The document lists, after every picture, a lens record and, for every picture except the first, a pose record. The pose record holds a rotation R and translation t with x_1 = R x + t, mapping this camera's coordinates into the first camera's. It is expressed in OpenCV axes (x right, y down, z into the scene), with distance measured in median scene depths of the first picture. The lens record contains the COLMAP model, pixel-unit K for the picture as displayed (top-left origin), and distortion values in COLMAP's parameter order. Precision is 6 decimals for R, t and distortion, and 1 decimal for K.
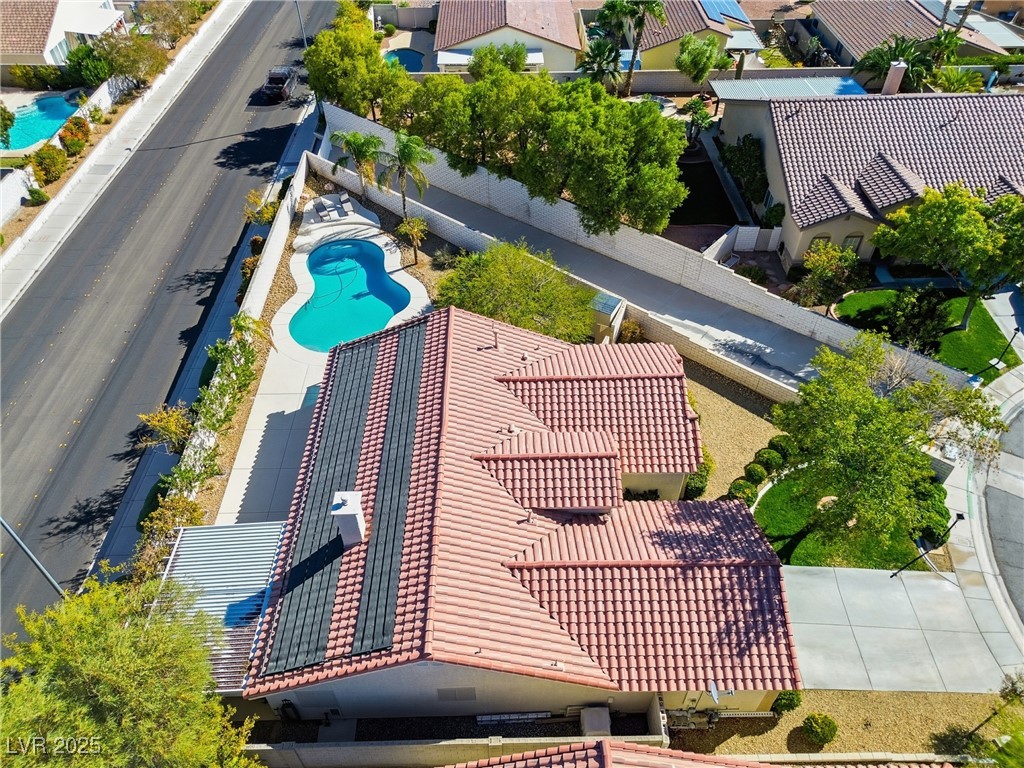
lens RADIAL K [[718.1, 0, 507.4], [0, 718.1, 387.5], [0, 0, 1]] dist [0.046296, -0.026595]
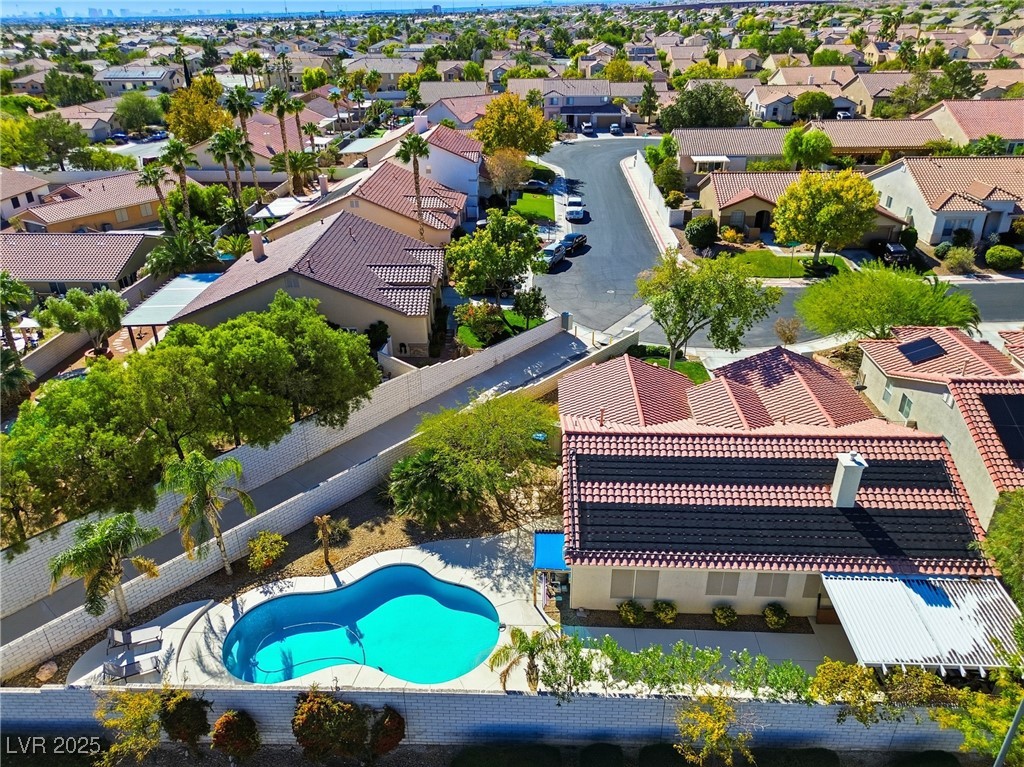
lens RADIAL K [[718.1, 0, 512.3], [0, 718.1, 386.5], [0, 0, 1]] dist [0.046296, -0.026595]
pose [[0.056253, -0.469941, 0.880904, -0.719384], [0.718241, 0.631908, 0.291242, -0.382750], [-0.693516, 0.616318, 0.373078, 0.503680]]
